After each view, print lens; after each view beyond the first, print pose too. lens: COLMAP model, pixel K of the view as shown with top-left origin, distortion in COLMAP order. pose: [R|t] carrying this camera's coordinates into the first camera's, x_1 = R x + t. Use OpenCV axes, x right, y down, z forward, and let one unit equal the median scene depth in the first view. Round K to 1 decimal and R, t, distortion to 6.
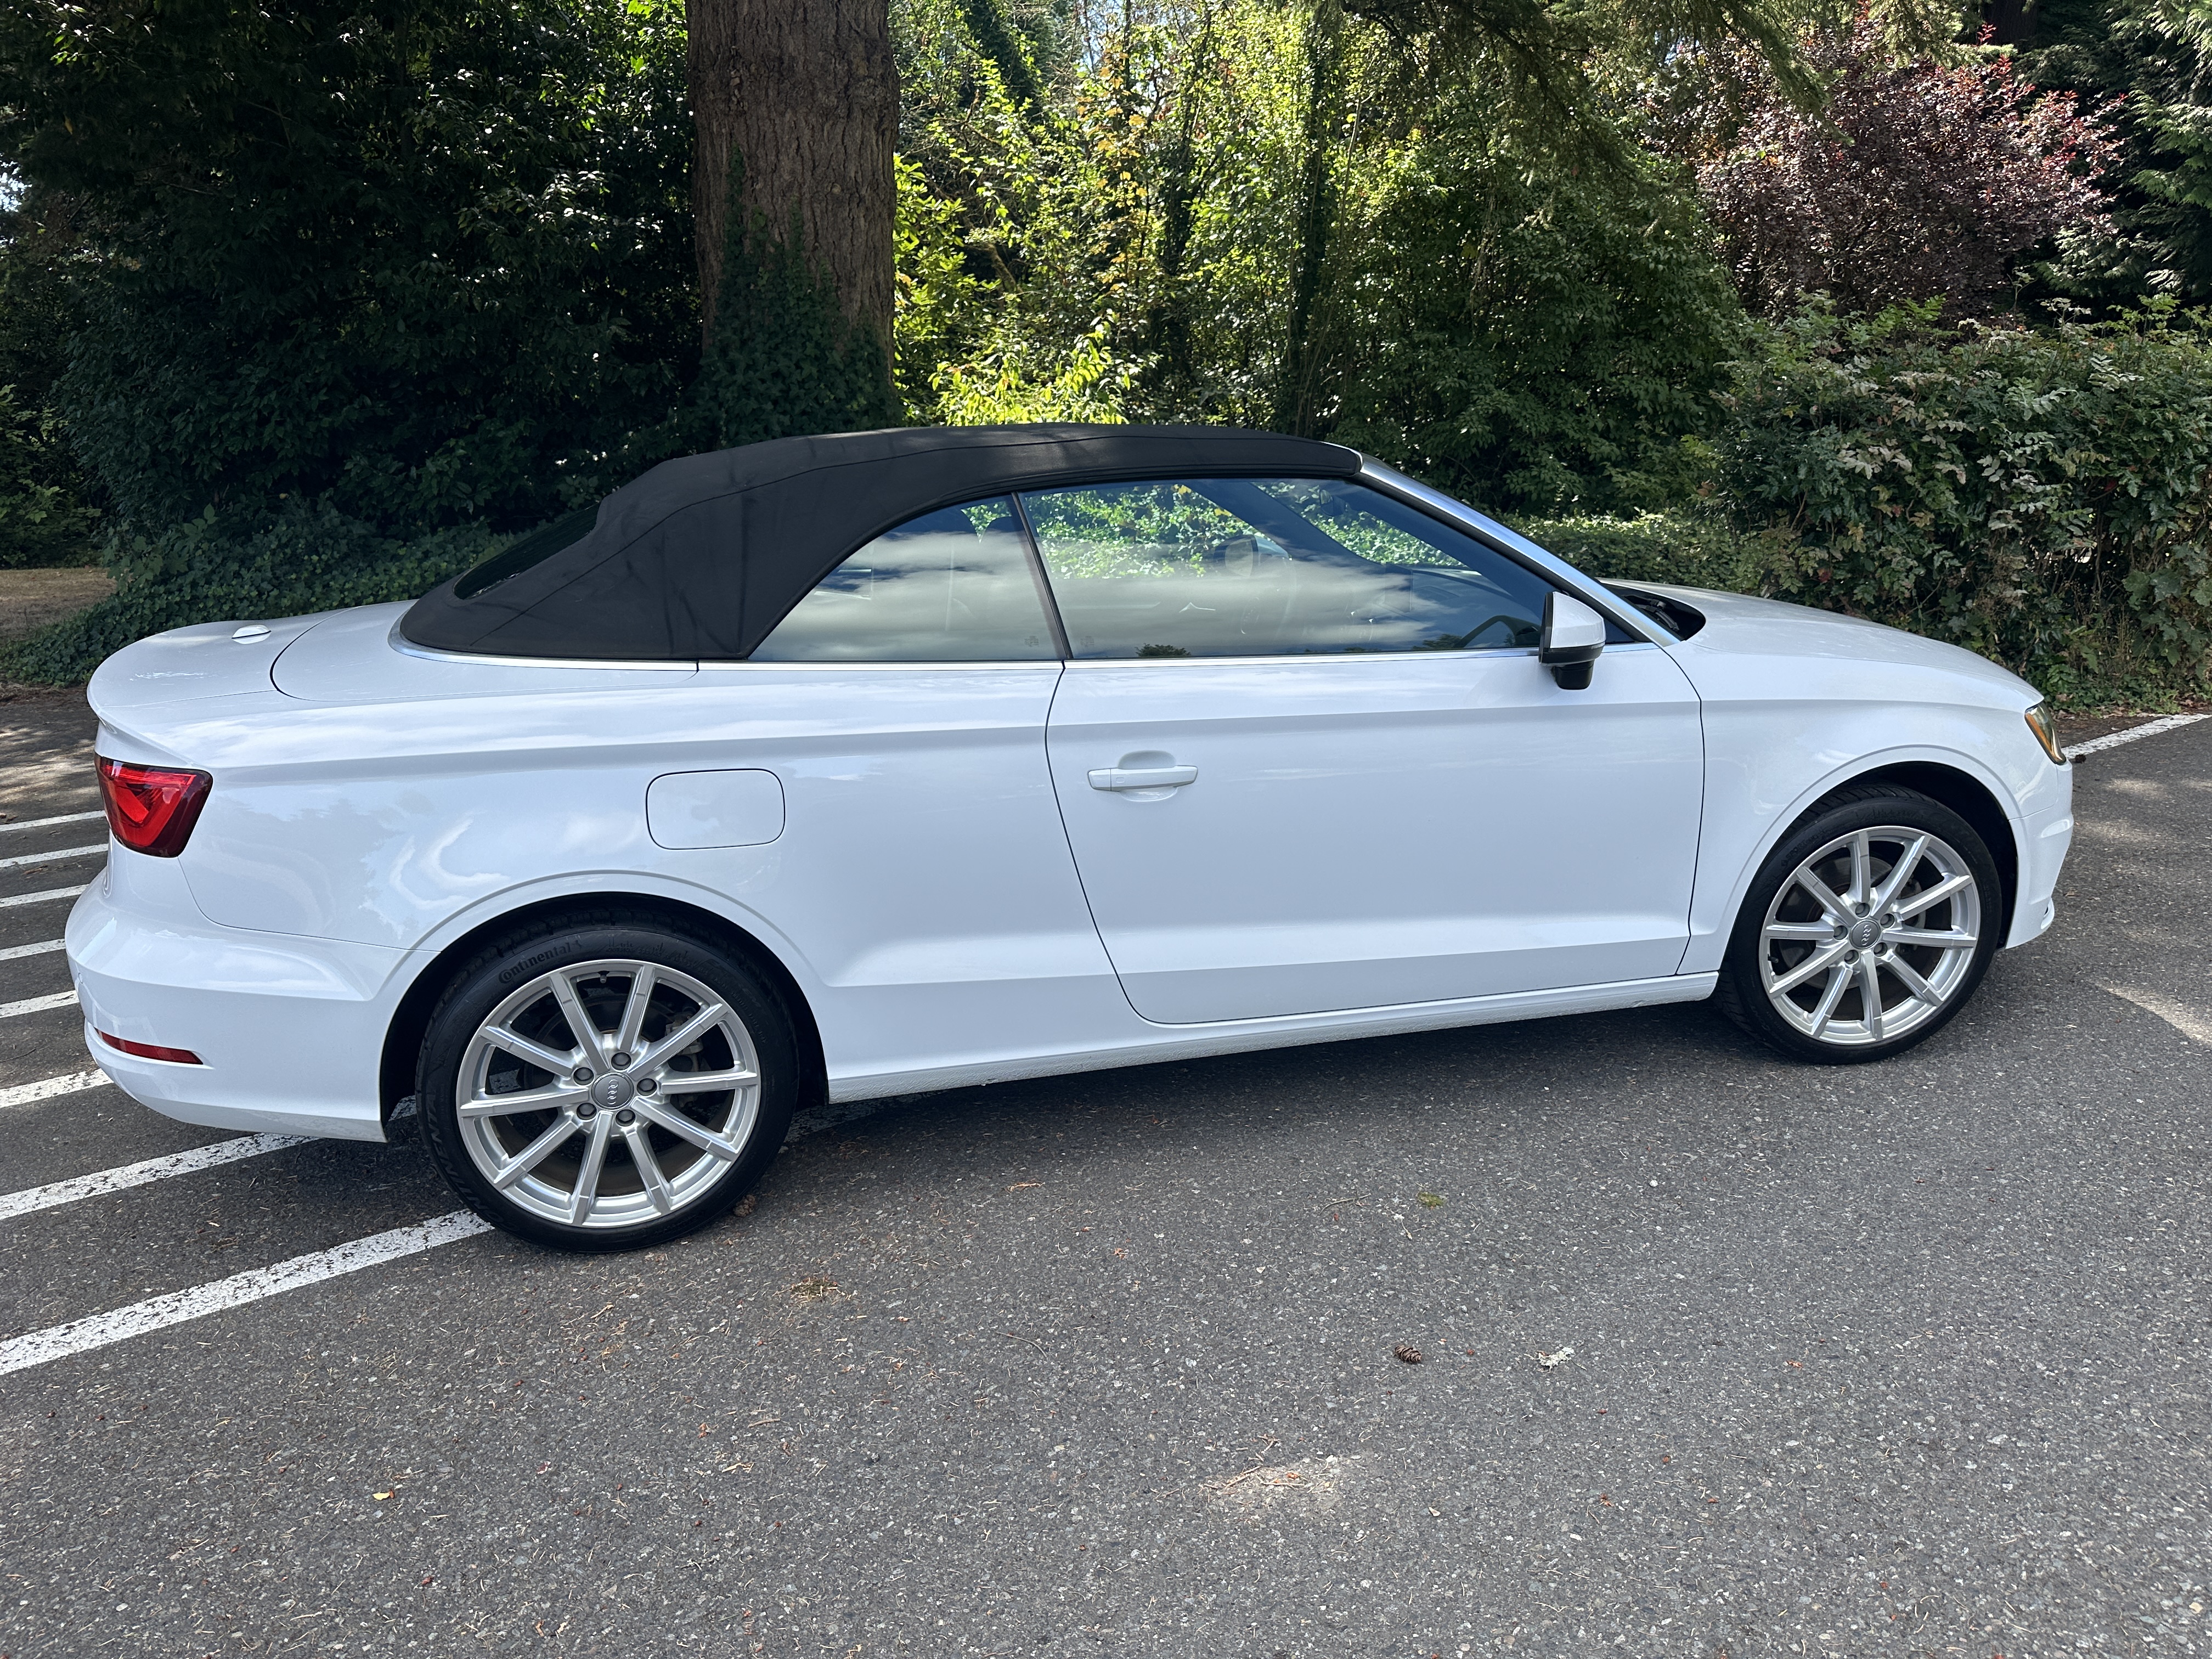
lens RADIAL K [[1600.3, 0, 1114.5], [0, 1600.3, 833.3], [0, 0, 1]] dist [0.002668, -0.014423]
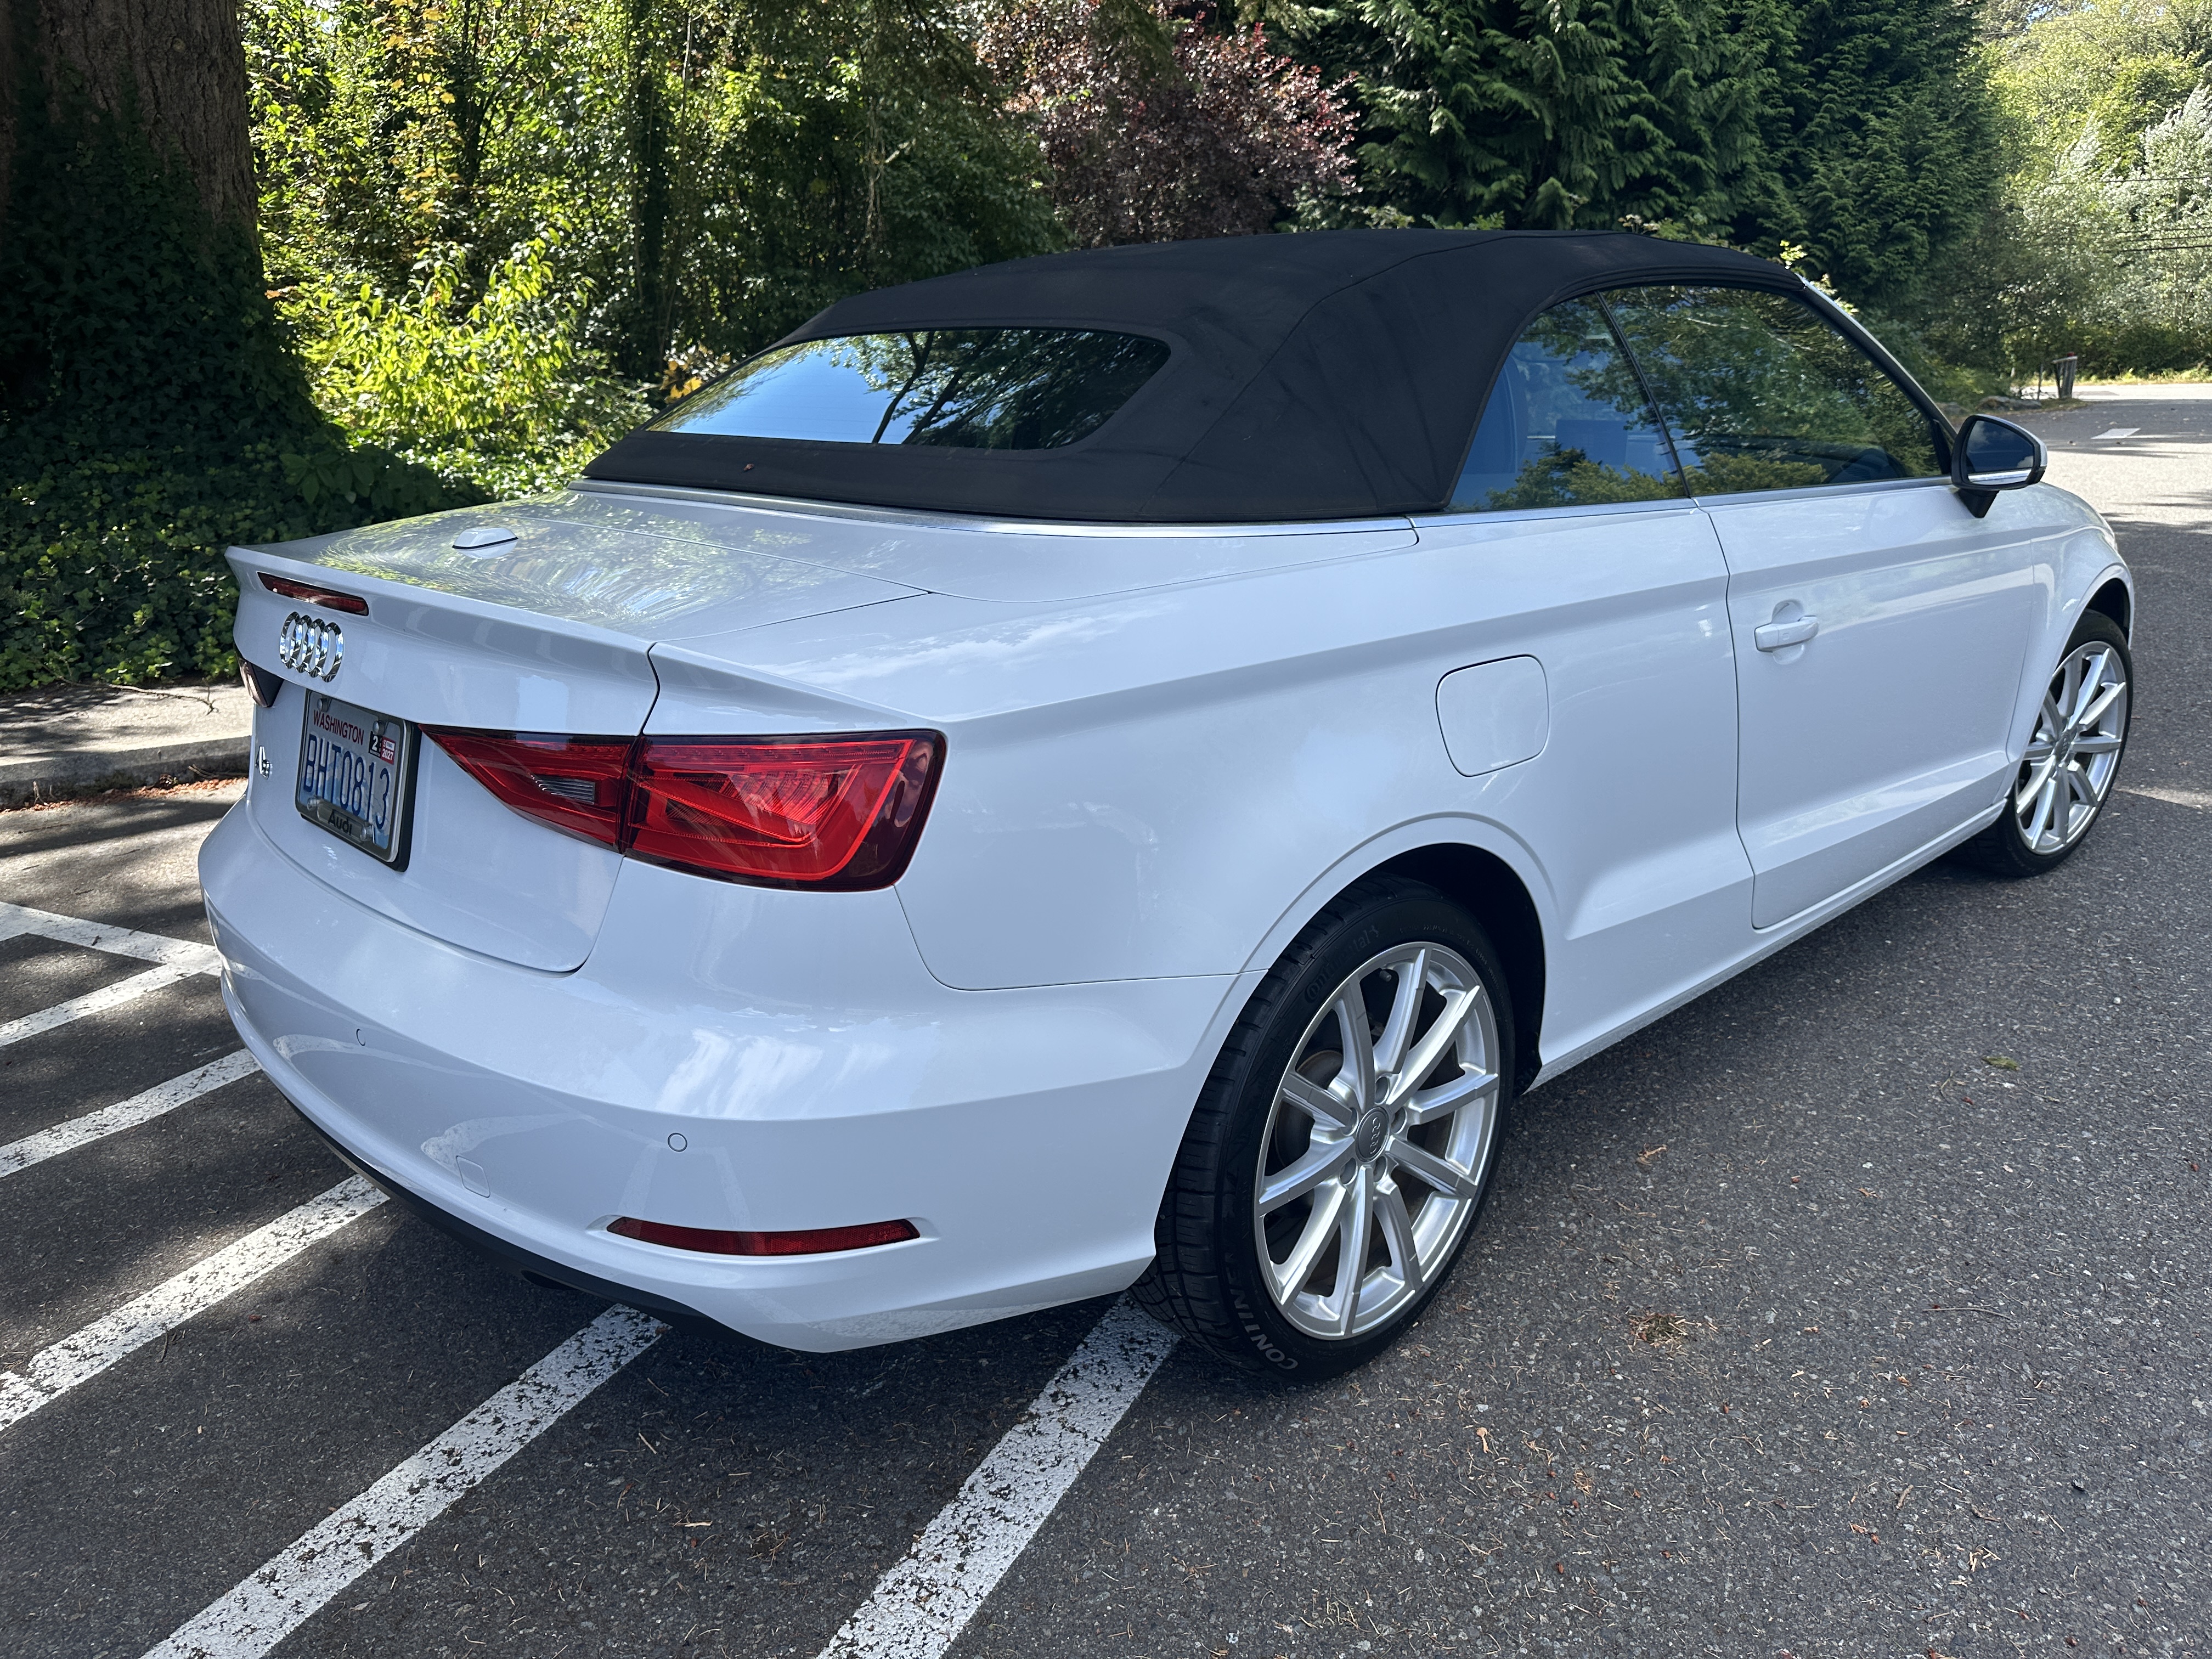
lens RADIAL K [[1600.3, 0, 1097.7], [0, 1600.3, 828.3], [0, 0, 1]] dist [0.002668, -0.014423]
pose [[0.877911, -0.133677, 0.459786, -0.188018], [0.126404, 0.990878, 0.046729, -0.005293], [-0.461839, 0.017095, 0.886799, 0.111776]]
